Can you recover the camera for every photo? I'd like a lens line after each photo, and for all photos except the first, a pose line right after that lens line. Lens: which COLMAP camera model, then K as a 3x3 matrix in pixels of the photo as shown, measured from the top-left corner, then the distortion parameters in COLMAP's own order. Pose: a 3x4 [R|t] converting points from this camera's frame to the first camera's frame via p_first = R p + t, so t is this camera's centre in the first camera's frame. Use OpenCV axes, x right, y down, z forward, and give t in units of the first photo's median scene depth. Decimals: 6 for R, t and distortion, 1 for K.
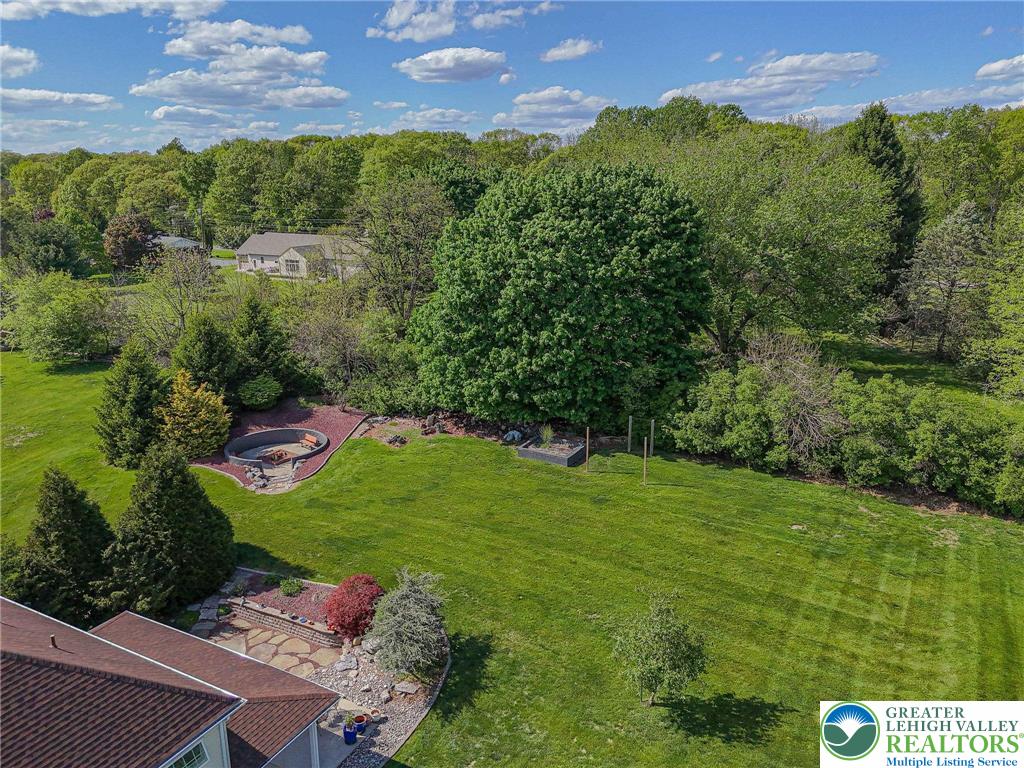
lens RADIAL K [[758.3, 0, 510.2], [0, 758.3, 383.3], [0, 0, 1]] dist [0.064222, -0.058411]
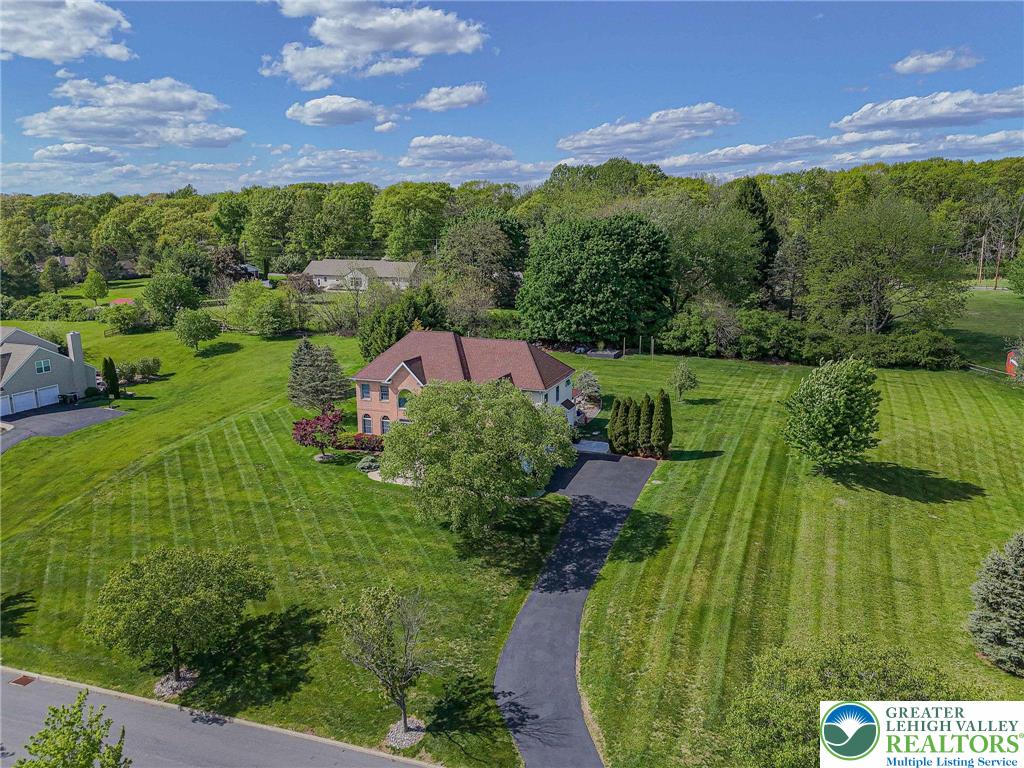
lens RADIAL K [[758.3, 0, 511.5], [0, 758.3, 377.7], [0, 0, 1]] dist [0.064222, -0.058411]
pose [[0.992974, -0.025720, 0.115500, -0.420741], [0.031890, 0.998143, -0.051894, 0.247473], [-0.113951, 0.055213, 0.991951, -0.969739]]
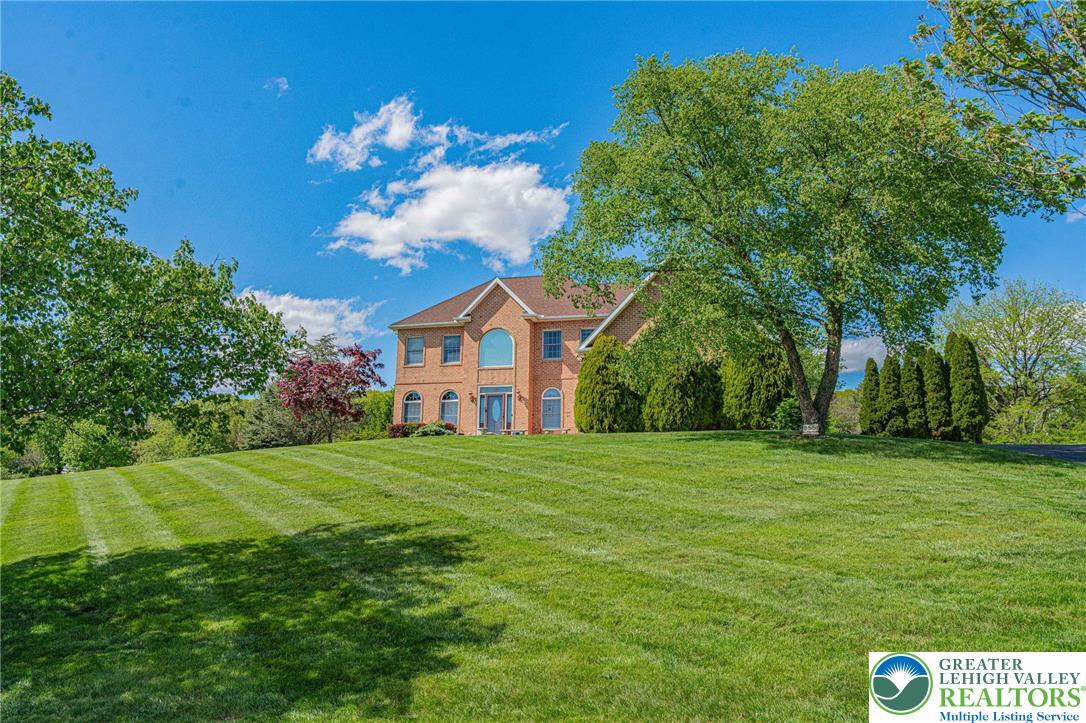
lens RADIAL K [[762.1, 0, 538.5], [0, 762.1, 357.6], [0, 0, 1]] dist [-0.000103, -0.000207]
pose [[0.970652, 0.068083, 0.230650, -0.577268], [0.044283, 0.892090, -0.449682, 0.540325], [-0.236376, 0.446699, 0.862894, -0.263901]]
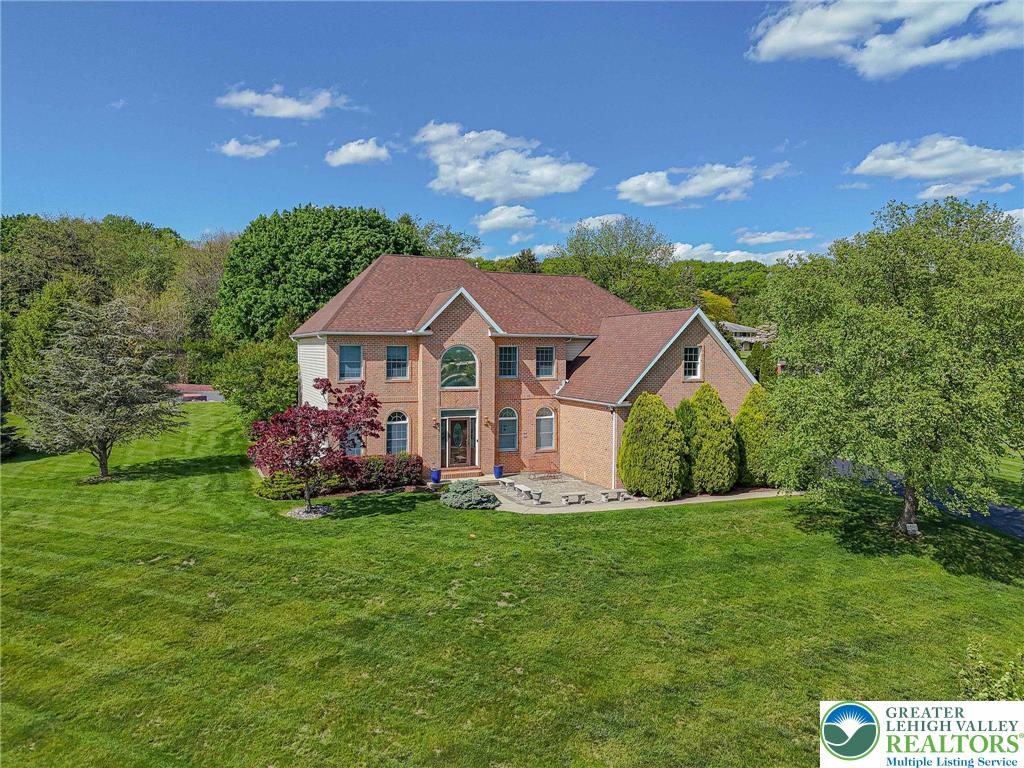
lens RADIAL K [[758.3, 0, 519.5], [0, 758.3, 386.1], [0, 0, 1]] dist [0.064222, -0.058411]
pose [[0.623530, -0.029795, 0.781232, -0.922257], [0.193645, 0.974021, -0.117407, 0.310932], [-0.757438, 0.224488, 0.613101, -0.072313]]
